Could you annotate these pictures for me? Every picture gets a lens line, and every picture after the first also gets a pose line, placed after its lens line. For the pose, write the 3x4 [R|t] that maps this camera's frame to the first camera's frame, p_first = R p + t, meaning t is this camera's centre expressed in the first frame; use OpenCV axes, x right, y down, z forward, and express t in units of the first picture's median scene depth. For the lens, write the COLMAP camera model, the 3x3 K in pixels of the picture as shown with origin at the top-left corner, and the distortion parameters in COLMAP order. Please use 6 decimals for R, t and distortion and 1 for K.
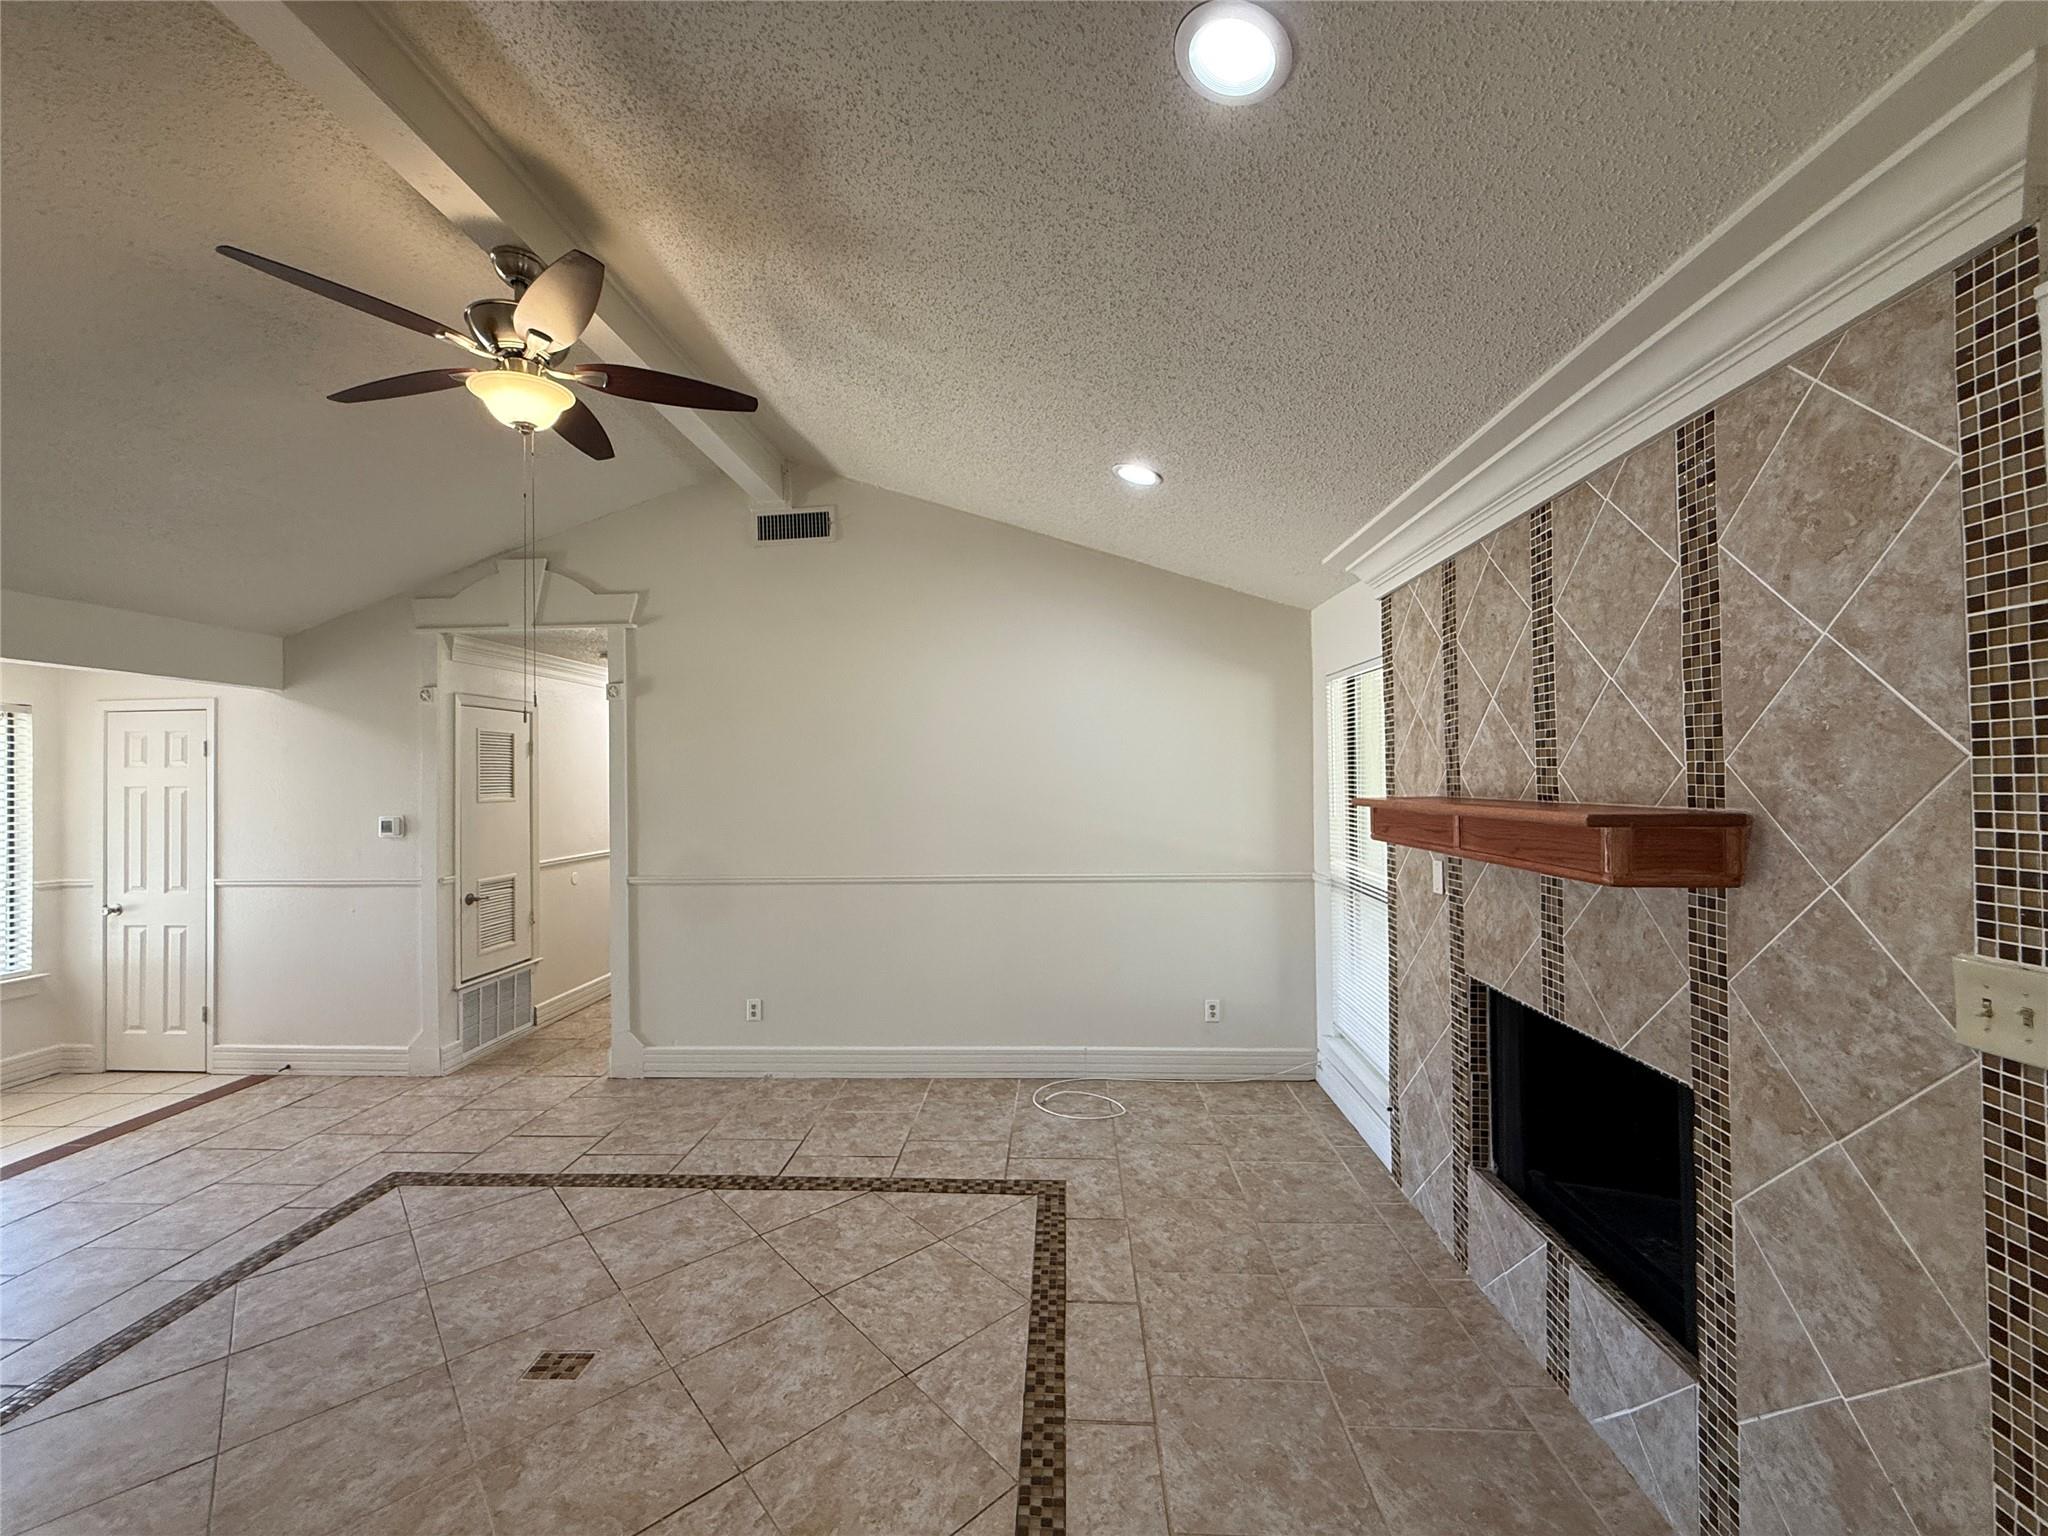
lens RADIAL K [[818.2, 0, 1016.9], [0, 818.2, 770.6], [0, 0, 1]] dist [-0.001343, 0.000805]
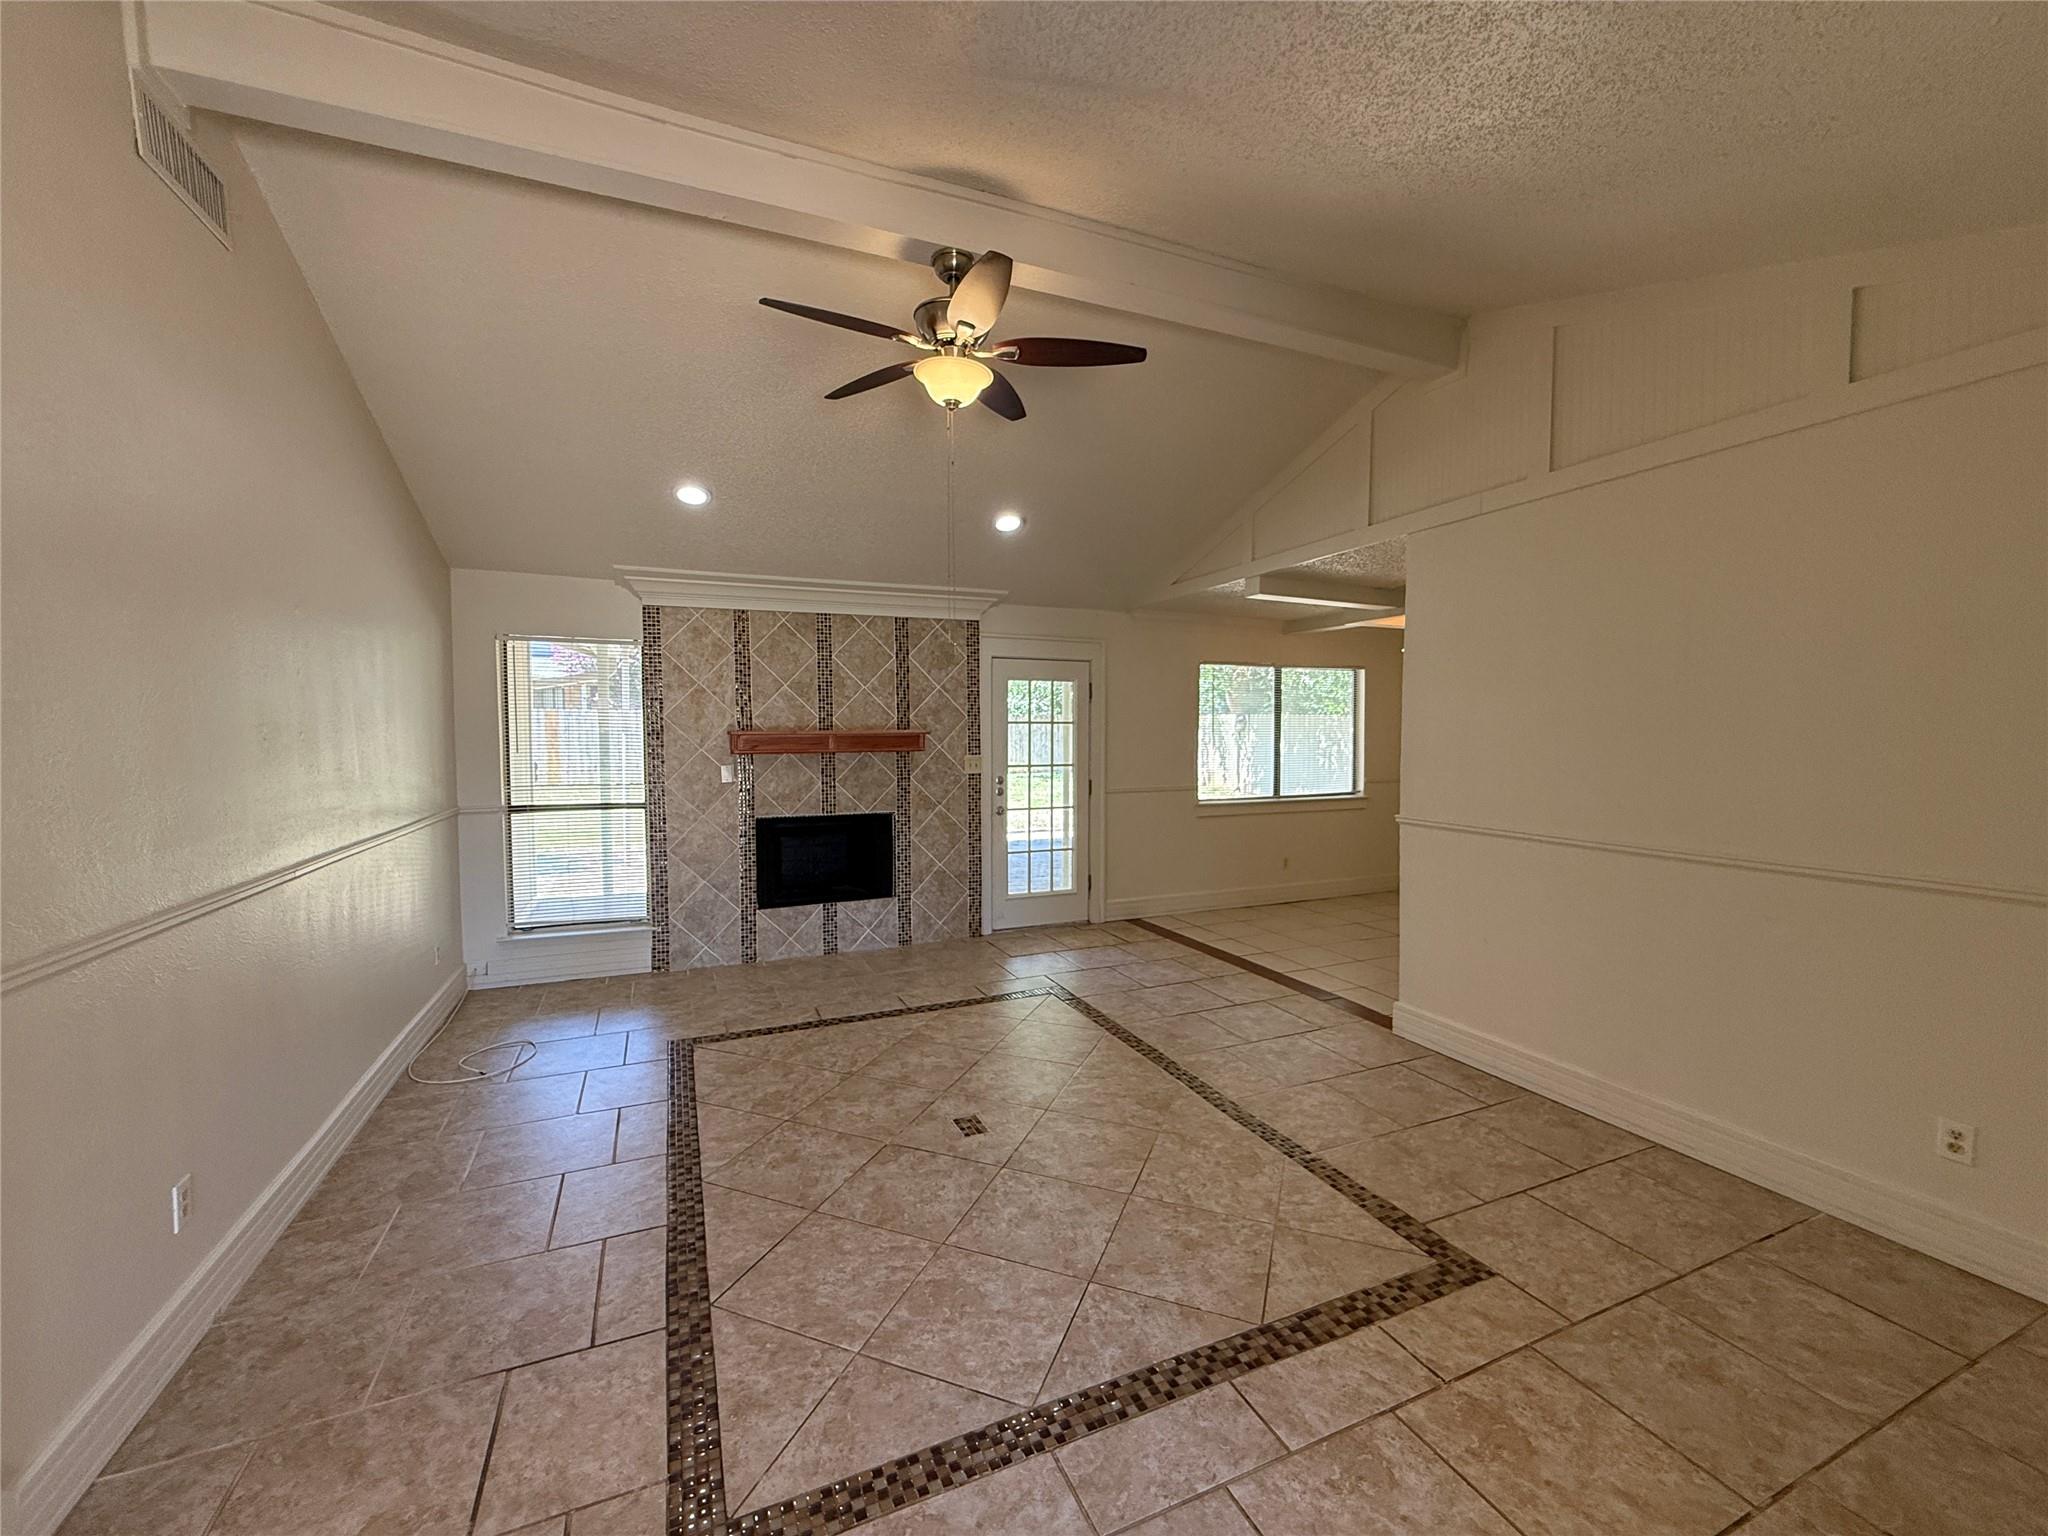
lens RADIAL K [[818.2, 0, 1017.8], [0, 818.2, 768.6], [0, 0, 1]] dist [-0.001343, 0.000805]
pose [[-0.447507, -0.027236, 0.893866, -2.123288], [0.001643, 0.999509, 0.031278, 0.087087], [-0.894279, 0.015466, -0.447243, 1.794458]]
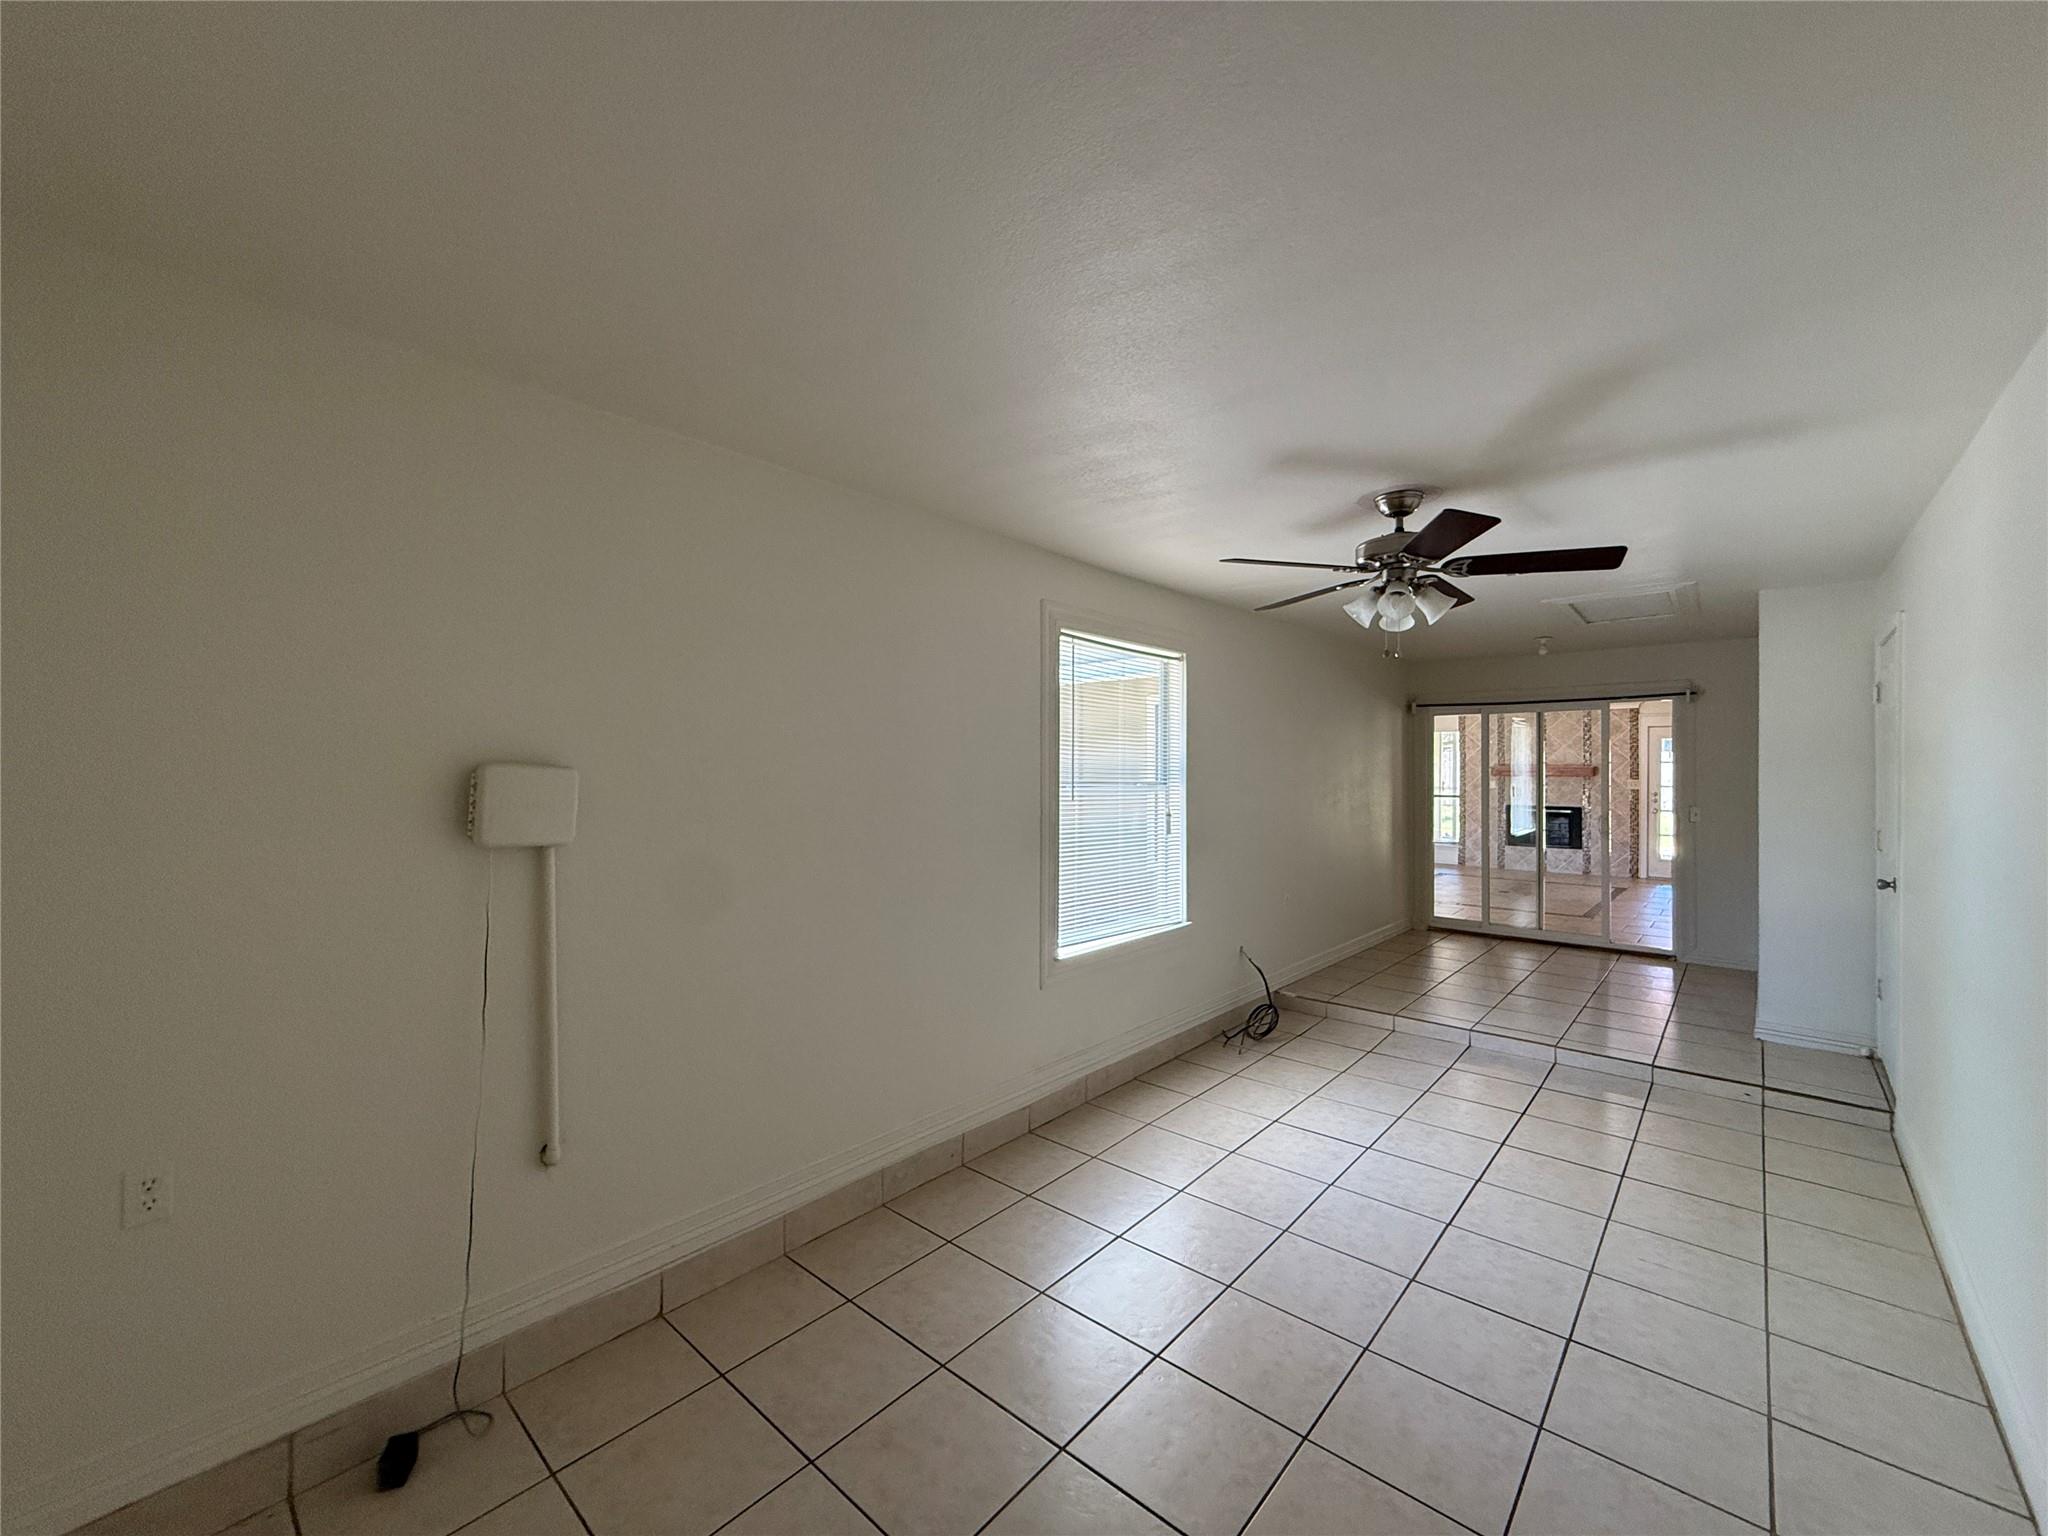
lens RADIAL K [[818.2, 0, 1014.9], [0, 818.2, 767.6], [0, 0, 1]] dist [-0.001343, 0.000805]
pose [[0.624393, 0.019569, 0.780865, -6.508065], [-0.020994, 0.999745, -0.008267, 0.187608], [-0.780828, -0.011231, 0.624645, 0.379772]]
